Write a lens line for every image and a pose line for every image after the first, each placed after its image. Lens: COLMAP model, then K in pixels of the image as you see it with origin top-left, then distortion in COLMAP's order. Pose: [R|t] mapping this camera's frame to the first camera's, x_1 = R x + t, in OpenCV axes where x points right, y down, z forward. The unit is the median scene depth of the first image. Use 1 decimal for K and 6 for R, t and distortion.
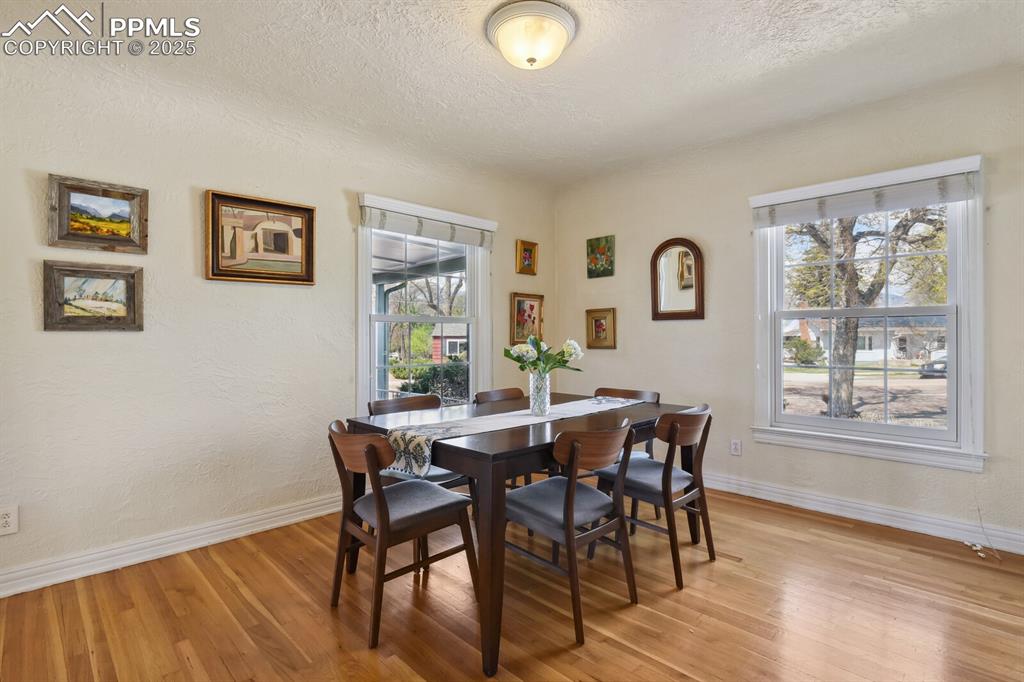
lens RADIAL K [[500.2, 0, 512.1], [0, 500.2, 342.0], [0, 0, 1]] dist [-0.005680, -0.001113]
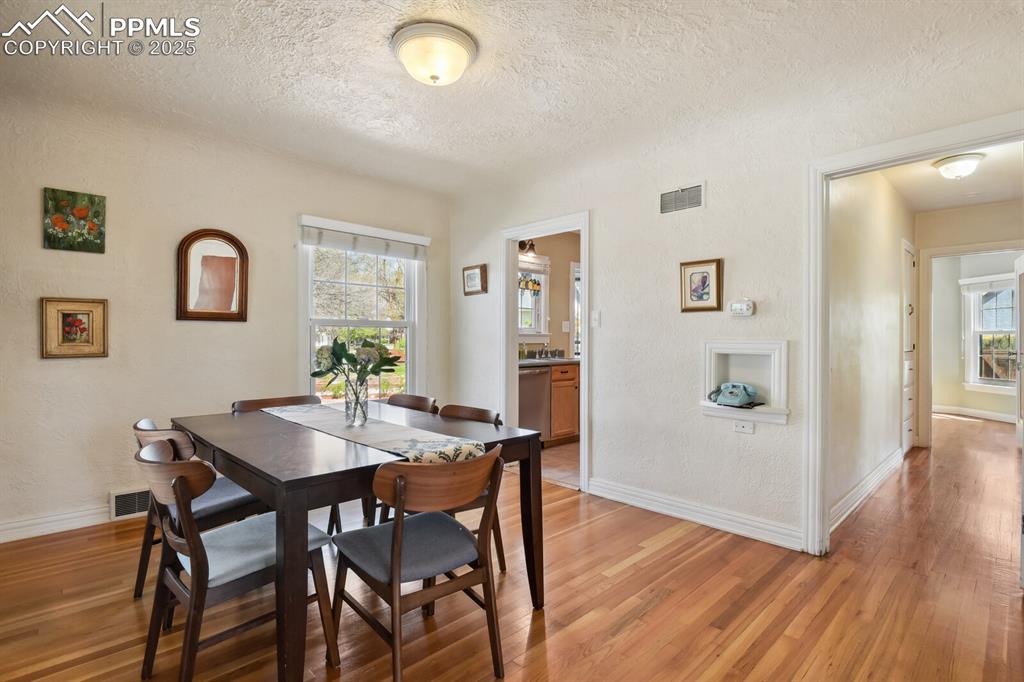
lens RADIAL K [[500.2, 0, 512.1], [0, 500.2, 337.8], [0, 0, 1]] dist [-0.005680, -0.001113]
pose [[0.002385, 0.003153, 0.999992, -0.749115], [0.006909, 0.999971, -0.003169, -0.010672], [-0.999973, 0.006916, 0.002363, 0.626588]]
